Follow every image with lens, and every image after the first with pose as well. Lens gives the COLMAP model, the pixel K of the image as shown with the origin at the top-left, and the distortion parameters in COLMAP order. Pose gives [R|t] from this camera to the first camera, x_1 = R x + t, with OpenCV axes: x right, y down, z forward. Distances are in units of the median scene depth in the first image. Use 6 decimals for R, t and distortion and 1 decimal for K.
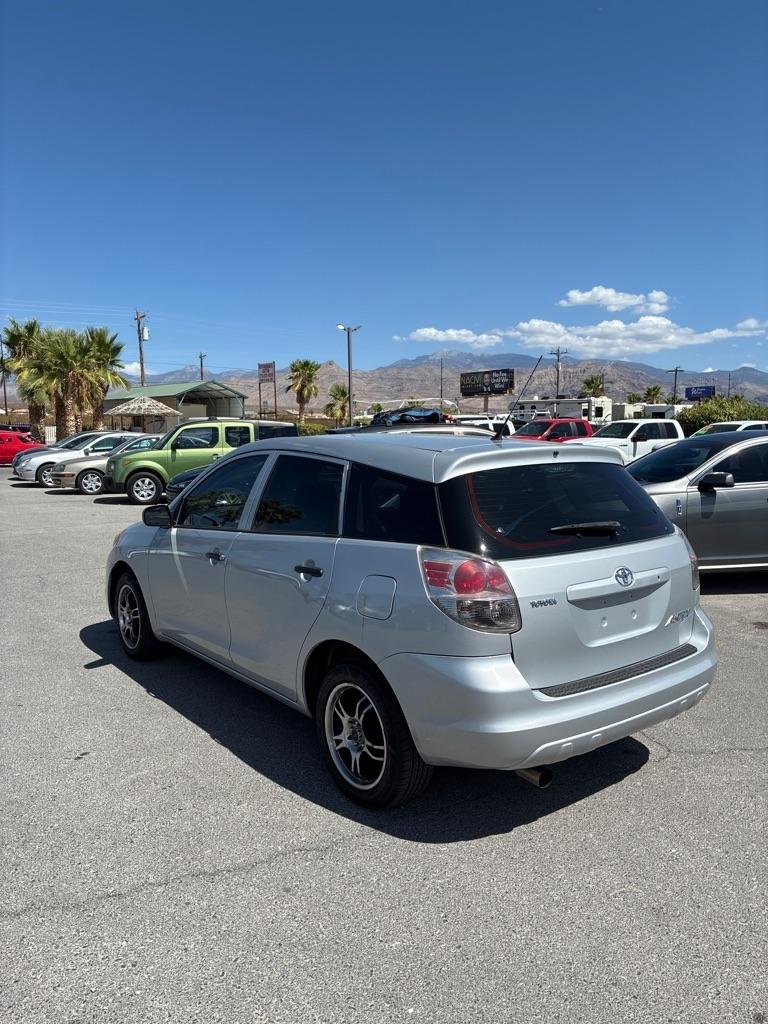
lens RADIAL K [[784.2, 0, 386.5], [0, 784.2, 510.0], [0, 0, 1]] dist [0.043931, -0.051177]
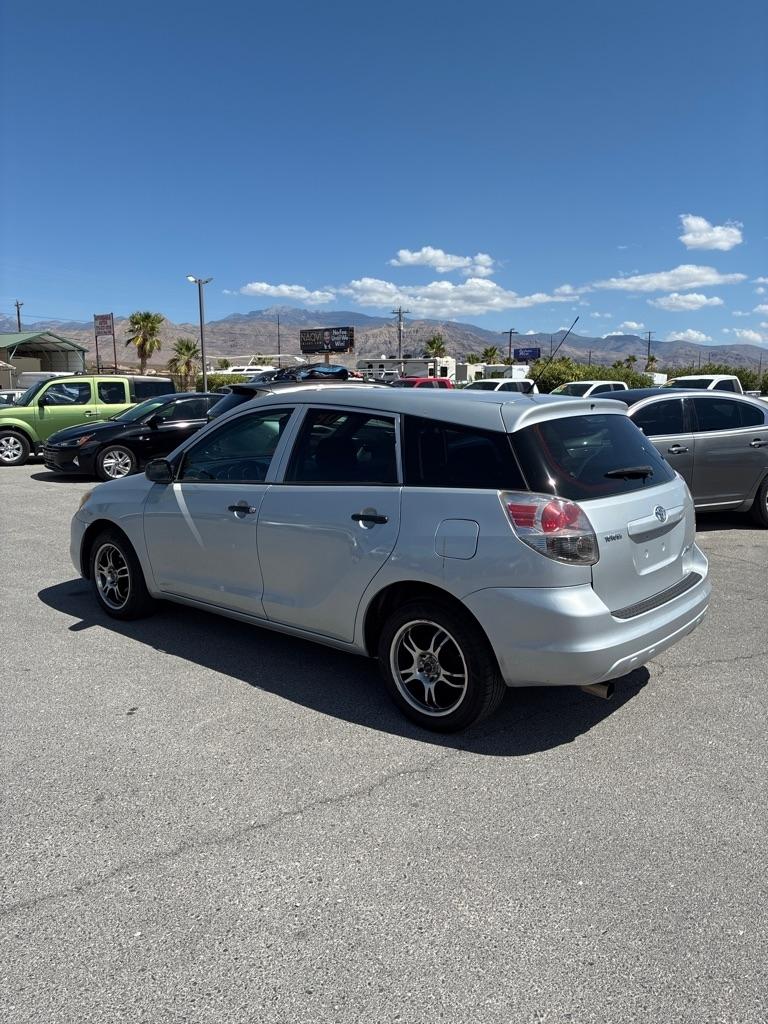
lens RADIAL K [[784.2, 0, 401.4], [0, 784.2, 501.4], [0, 0, 1]] dist [0.043931, -0.051177]
pose [[0.977168, -0.024374, 0.211063, -0.266217], [0.015577, 0.998943, 0.043241, 0.009355], [-0.211894, -0.038966, 0.976515, -0.034332]]
